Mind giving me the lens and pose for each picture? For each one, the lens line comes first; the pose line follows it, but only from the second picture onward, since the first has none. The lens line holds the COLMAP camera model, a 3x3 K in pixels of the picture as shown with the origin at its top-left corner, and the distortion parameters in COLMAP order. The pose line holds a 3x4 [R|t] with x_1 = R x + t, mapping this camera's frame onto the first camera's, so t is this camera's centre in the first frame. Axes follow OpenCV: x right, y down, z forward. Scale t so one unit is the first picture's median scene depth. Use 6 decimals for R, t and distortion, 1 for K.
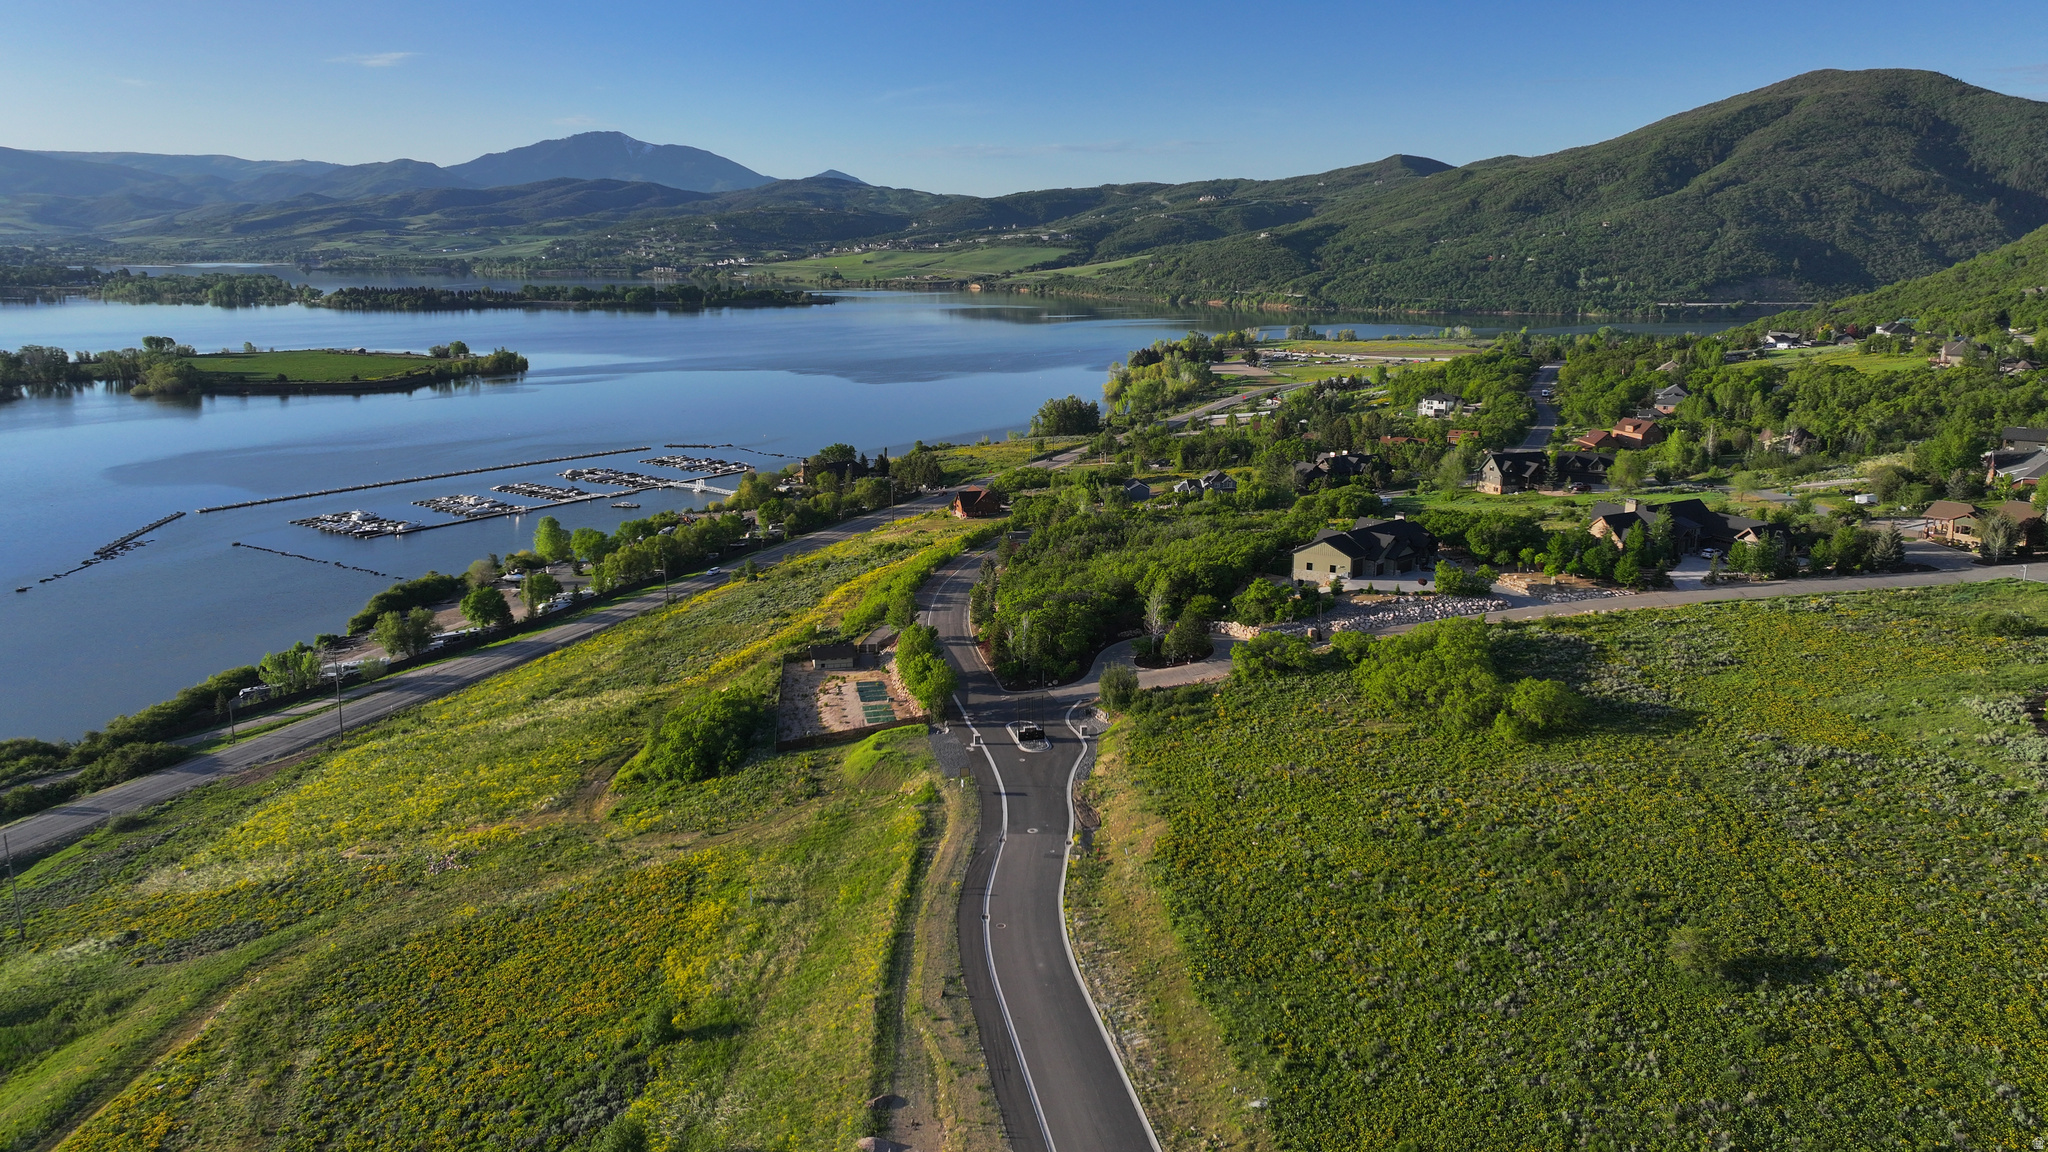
lens RADIAL K [[1441.7, 0, 1031.2], [0, 1441.7, 578.2], [0, 0, 1]] dist [0.002554, 0.004868]
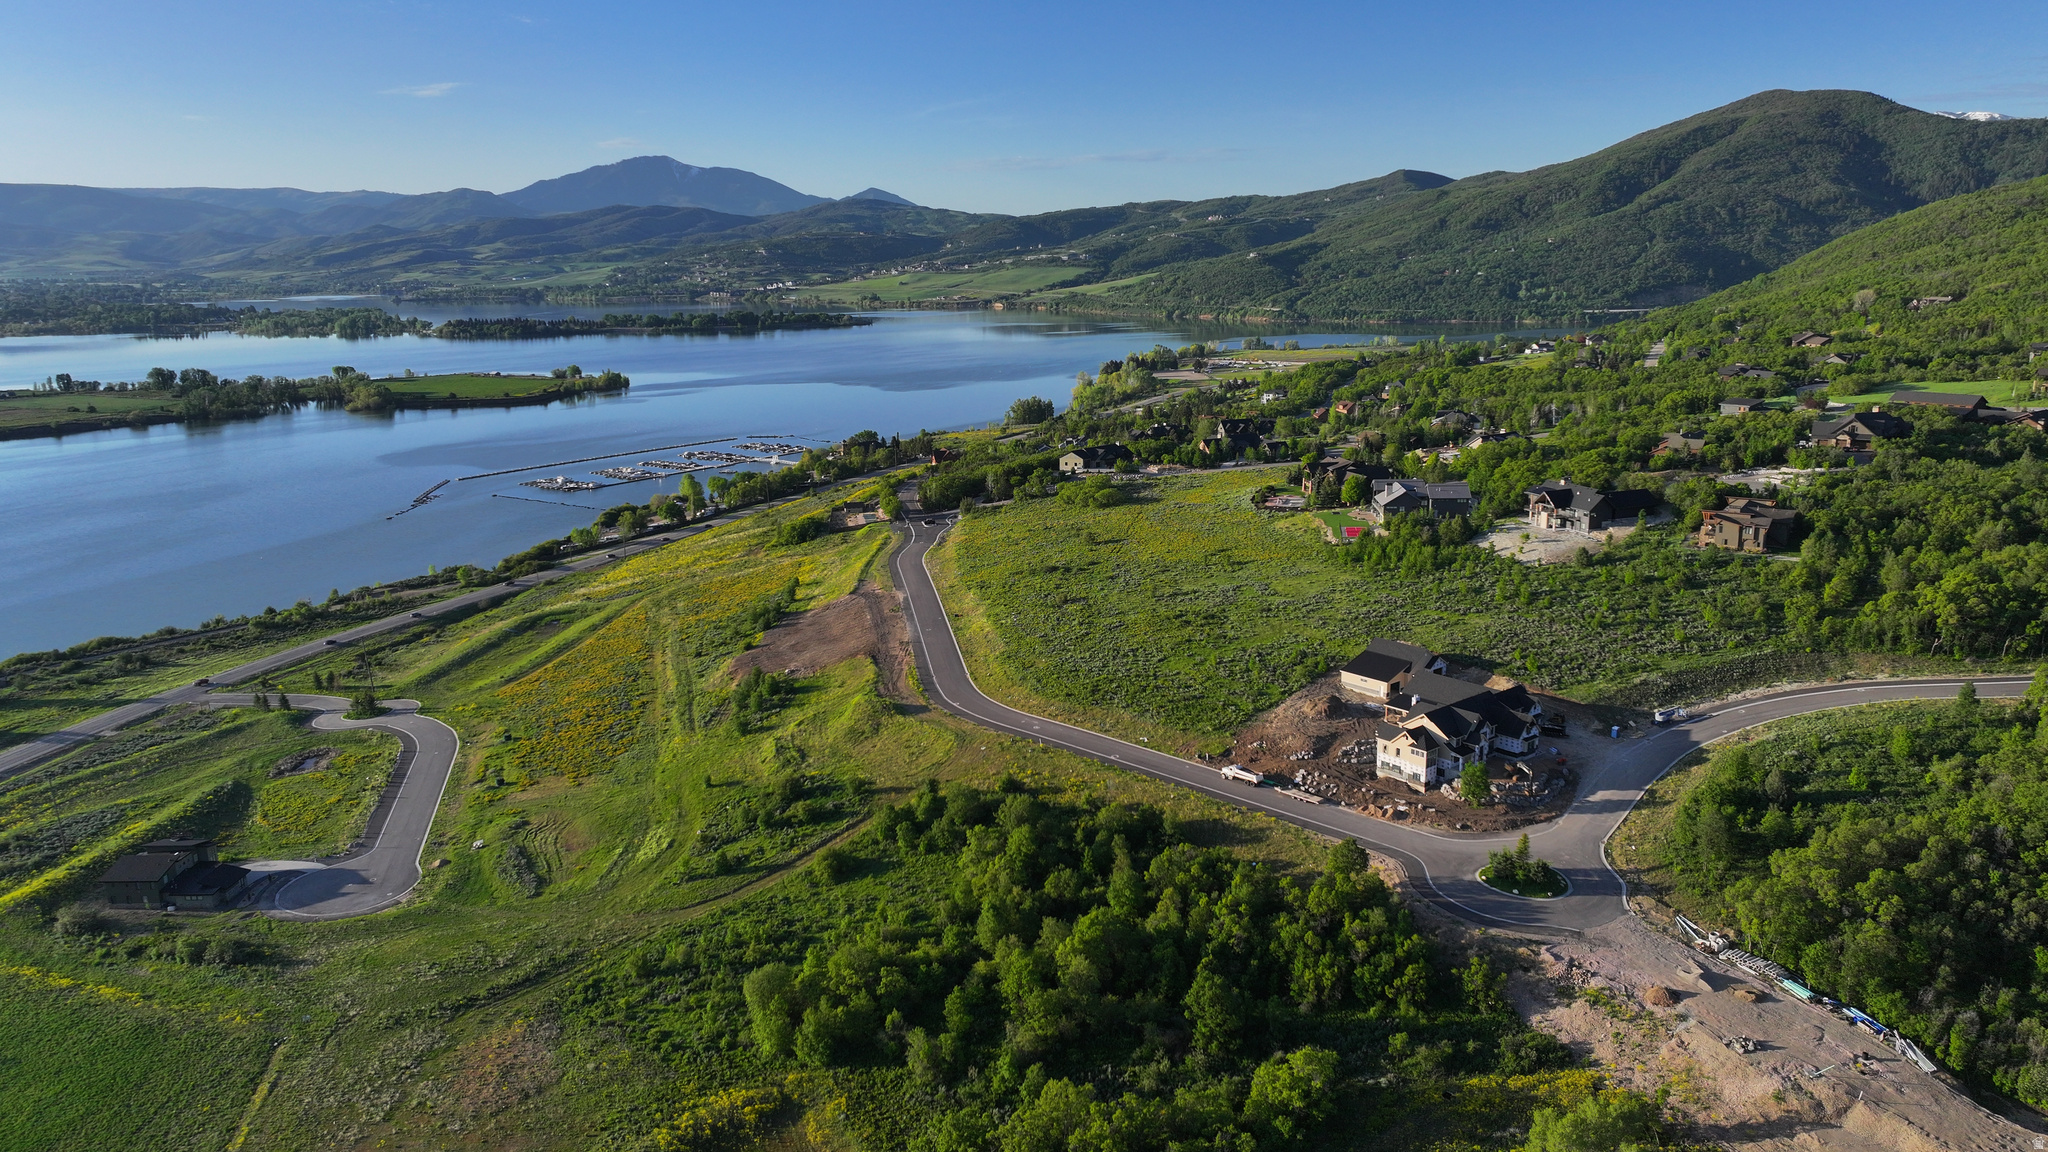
lens RADIAL K [[1441.7, 0, 1031.2], [0, 1441.7, 578.2], [0, 0, 1]] dist [0.002554, 0.004868]
pose [[0.999374, -0.014971, -0.032045, 0.026023], [0.014759, 0.999868, -0.006857, 0.022955], [0.032143, 0.006379, 0.999463, -0.153728]]
